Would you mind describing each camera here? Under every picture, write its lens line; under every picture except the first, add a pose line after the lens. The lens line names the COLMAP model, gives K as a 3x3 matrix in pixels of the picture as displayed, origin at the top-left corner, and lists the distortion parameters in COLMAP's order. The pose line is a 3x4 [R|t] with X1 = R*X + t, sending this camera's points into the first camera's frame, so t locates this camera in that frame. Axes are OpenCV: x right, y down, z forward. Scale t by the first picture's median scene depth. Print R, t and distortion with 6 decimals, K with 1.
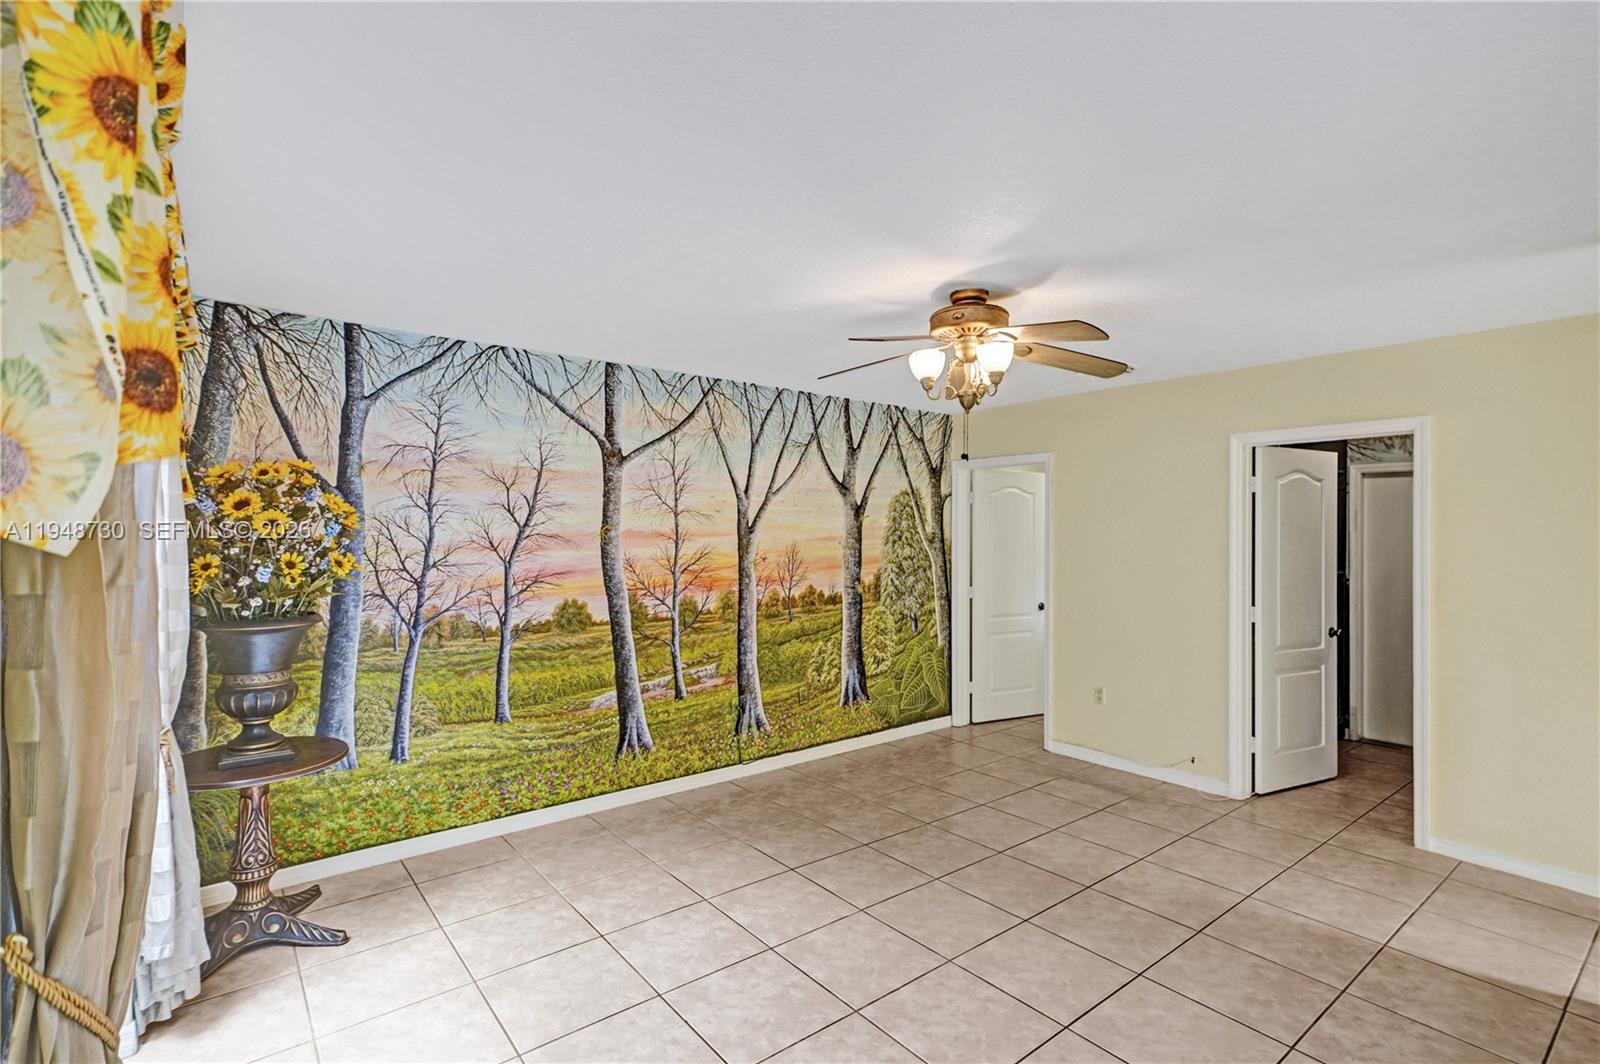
lens RADIAL K [[743.0, 0, 803.3], [0, 743.0, 528.1], [0, 0, 1]] dist [-0.000739, 0.002248]
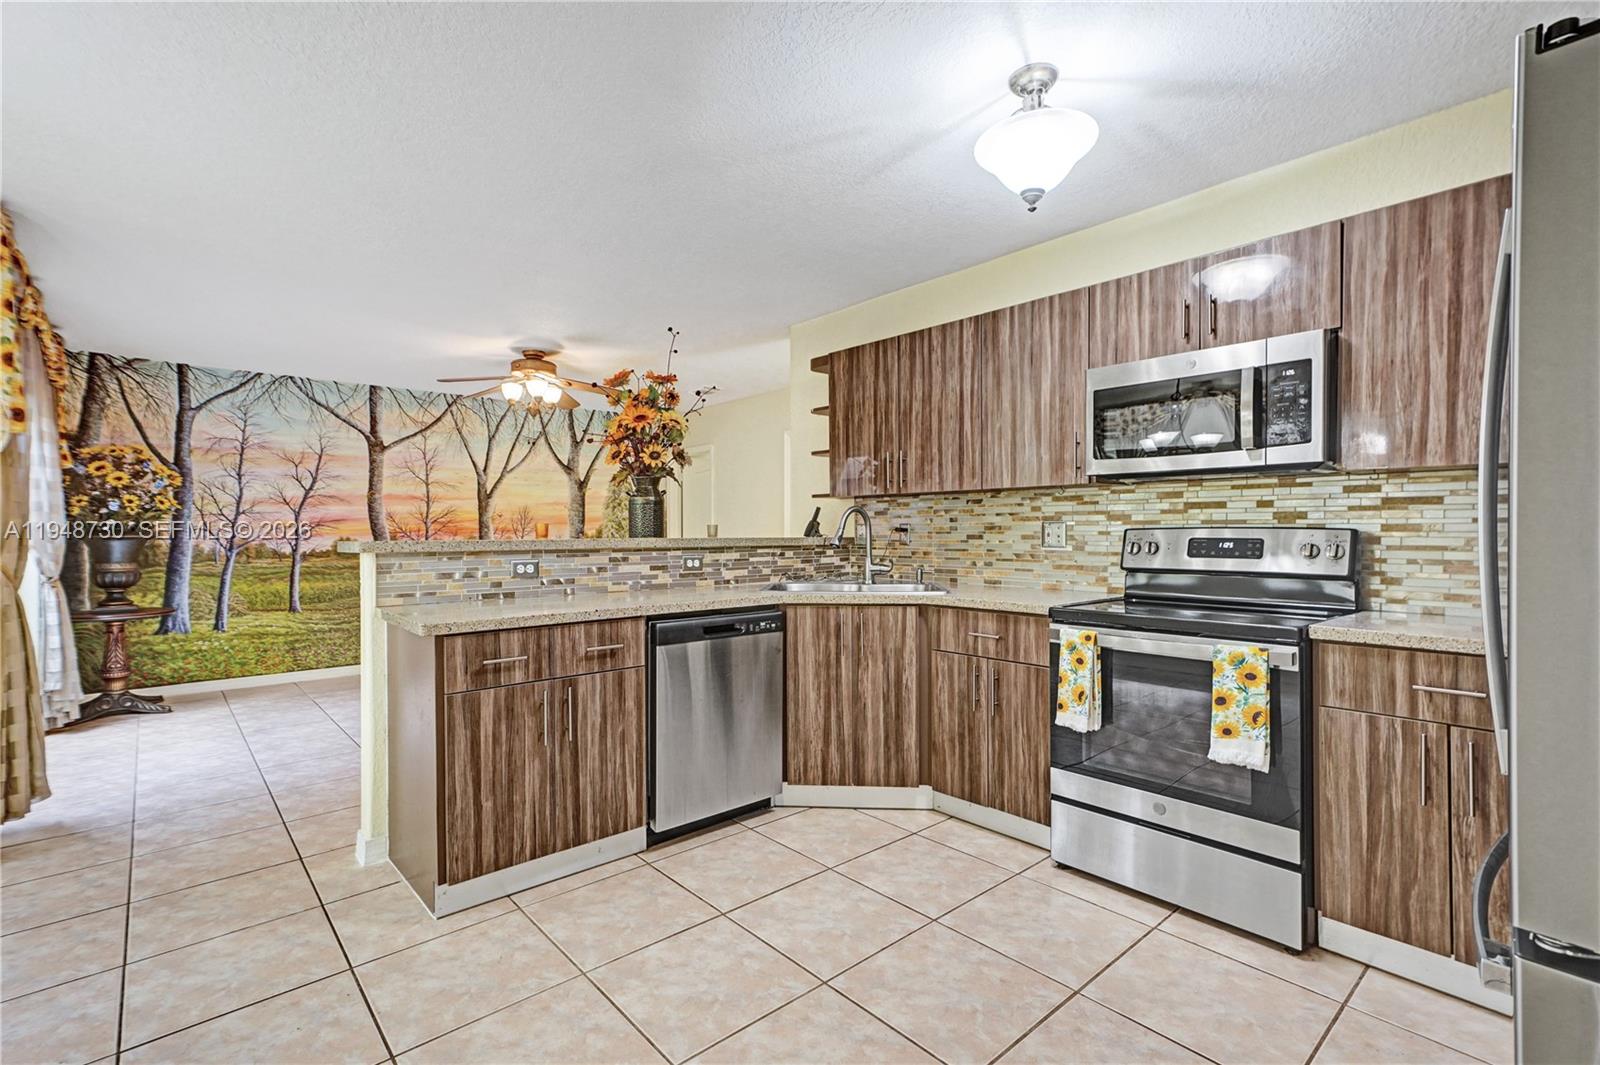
lens RADIAL K [[713.5, 0, 808.9], [0, 713.5, 535.4], [0, 0, 1]] dist [-0.008662, 0.004061]
pose [[0.997501, -0.009330, 0.070032, 0.612390], [0.008382, 0.999869, 0.013822, 0.087345], [-0.070152, -0.013200, 0.997449, -0.620184]]
